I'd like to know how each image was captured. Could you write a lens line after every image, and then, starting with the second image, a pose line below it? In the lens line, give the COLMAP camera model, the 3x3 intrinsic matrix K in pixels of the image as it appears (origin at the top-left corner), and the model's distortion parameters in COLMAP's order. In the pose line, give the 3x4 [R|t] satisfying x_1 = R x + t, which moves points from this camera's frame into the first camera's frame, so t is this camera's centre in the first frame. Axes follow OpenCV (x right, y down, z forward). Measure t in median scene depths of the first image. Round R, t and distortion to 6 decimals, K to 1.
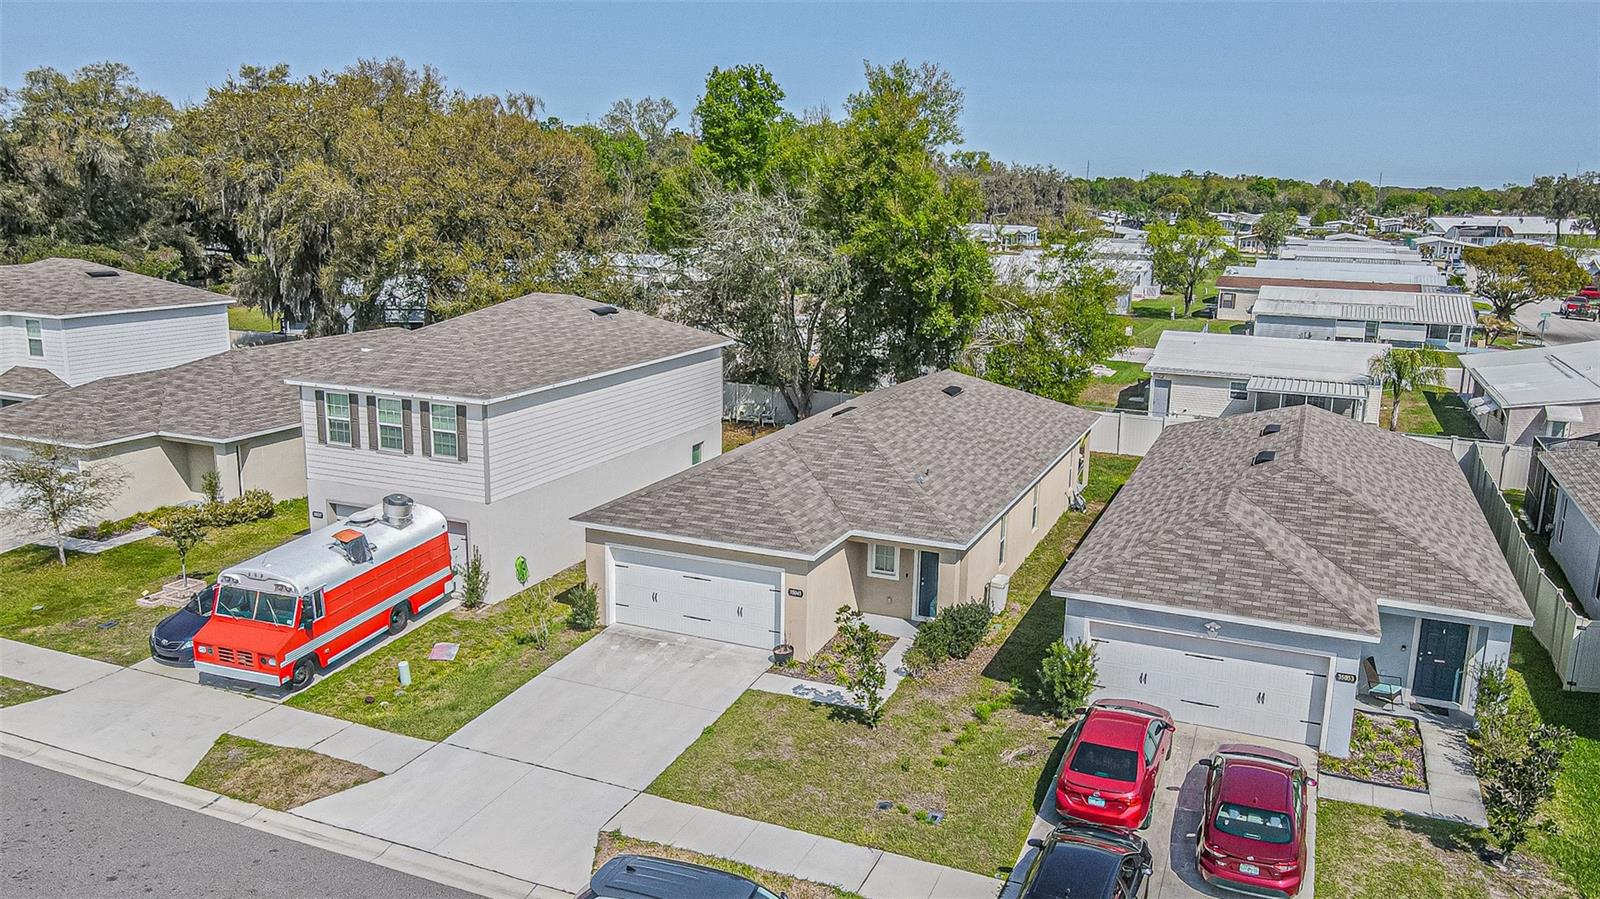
lens RADIAL K [[1200.8, 0, 804.2], [0, 1200.8, 455.1], [0, 0, 1]] dist [-0.004152, 0.040139]
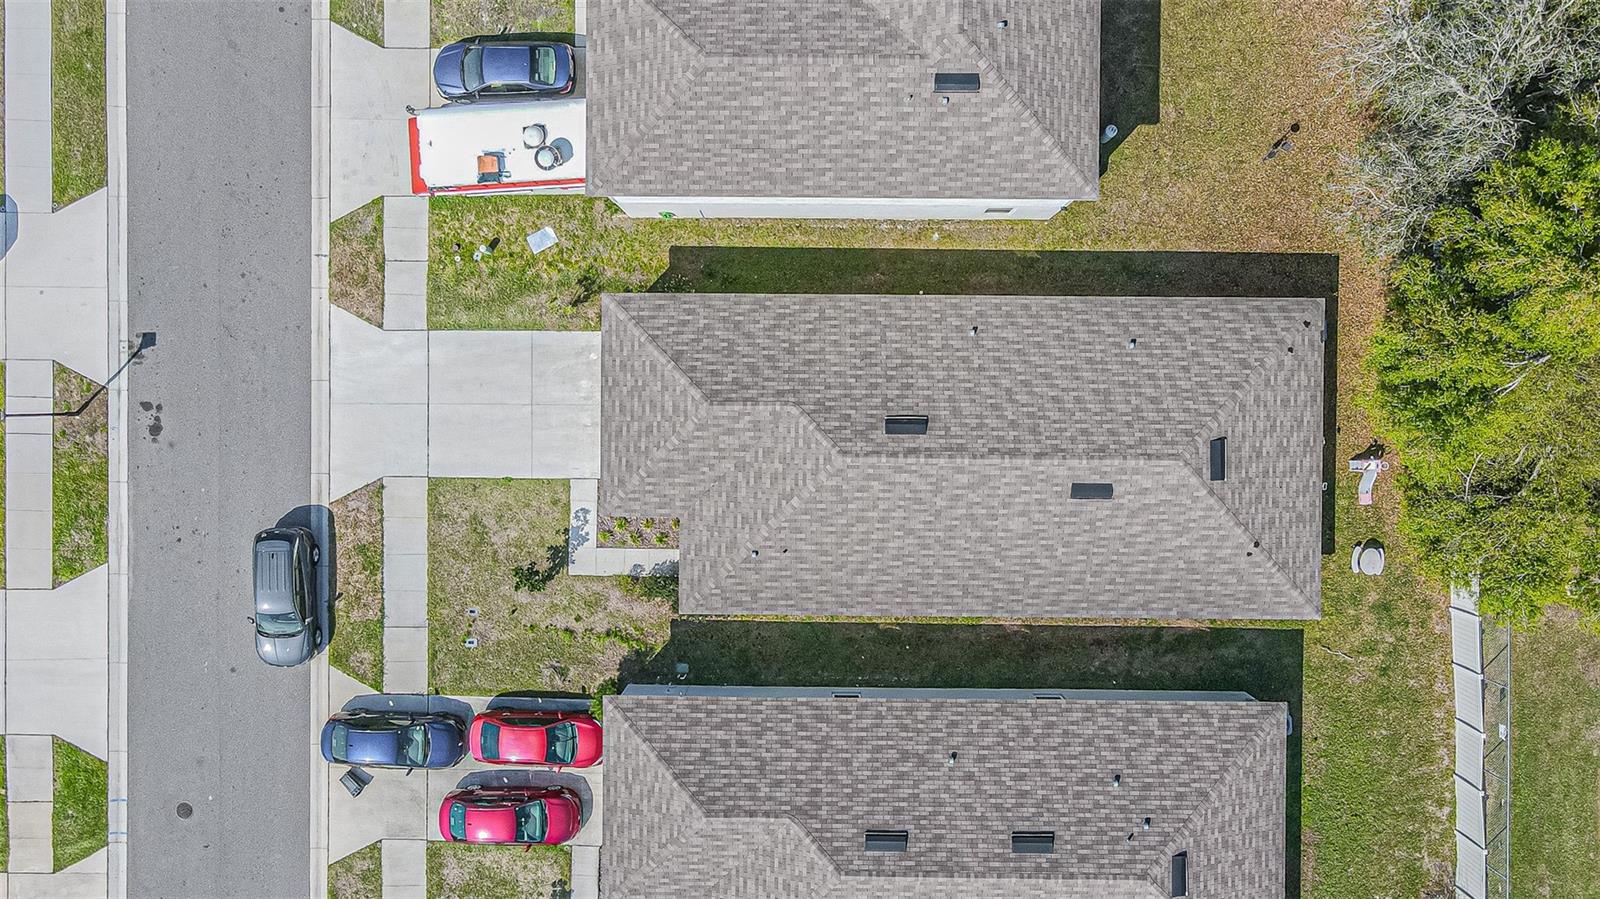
lens RADIAL K [[1193.0, 0, 800.0], [0, 1193.0, 449.5], [0, 0, 1]] dist [-0.001559, 0.003364]
pose [[0.380150, 0.924924, -0.000979, 0.024392], [-0.189557, 0.078945, 0.978691, -1.152979], [0.905292, -0.371864, 0.205337, 0.895963]]
